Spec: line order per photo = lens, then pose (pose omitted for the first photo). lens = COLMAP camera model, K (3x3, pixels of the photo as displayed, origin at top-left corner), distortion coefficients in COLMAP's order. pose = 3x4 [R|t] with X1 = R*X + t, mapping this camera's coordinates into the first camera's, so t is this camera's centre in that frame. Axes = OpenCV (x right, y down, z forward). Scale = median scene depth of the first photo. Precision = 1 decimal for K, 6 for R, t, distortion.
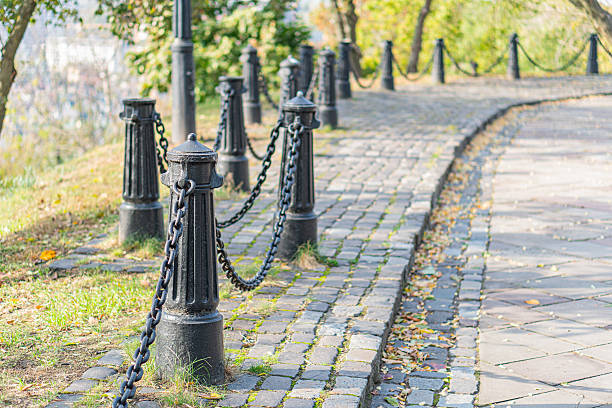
lens RADIAL K [[1427.9, 0, 306.0], [0, 1427.9, 204.0], [0, 0, 1]] dist [0.077833, -0.075318]
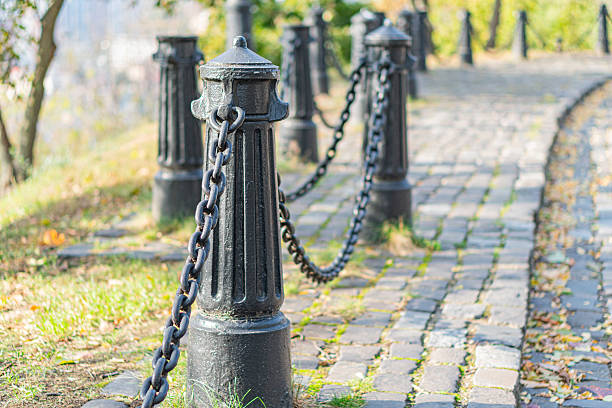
lens RADIAL K [[1427.9, 0, 306.0], [0, 1427.9, 204.0], [0, 0, 1]] dist [0.077833, -0.075318]
pose [[0.998984, -0.008102, -0.044341, -0.014793], [0.008192, 0.999965, 0.001857, 0.016506], [0.044324, -0.002219, 0.999015, 0.241014]]
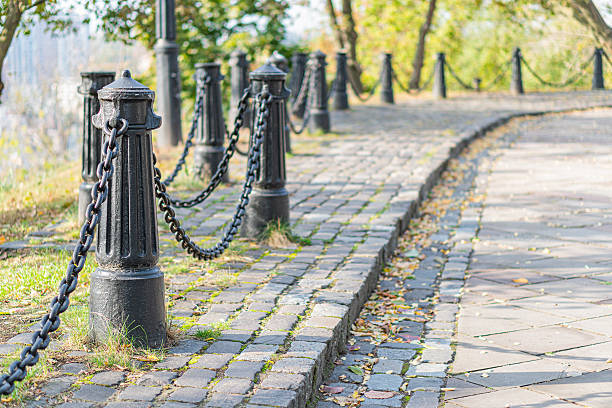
lens RADIAL K [[1427.9, 0, 306.0], [0, 1427.9, 204.0], [0, 0, 1]] dist [0.077833, -0.075318]
pose [[0.999872, -0.012858, -0.009573, 0.027691], [0.012595, 0.999554, -0.027092, 0.041028], [0.009917, 0.026968, 0.999587, 0.066731]]
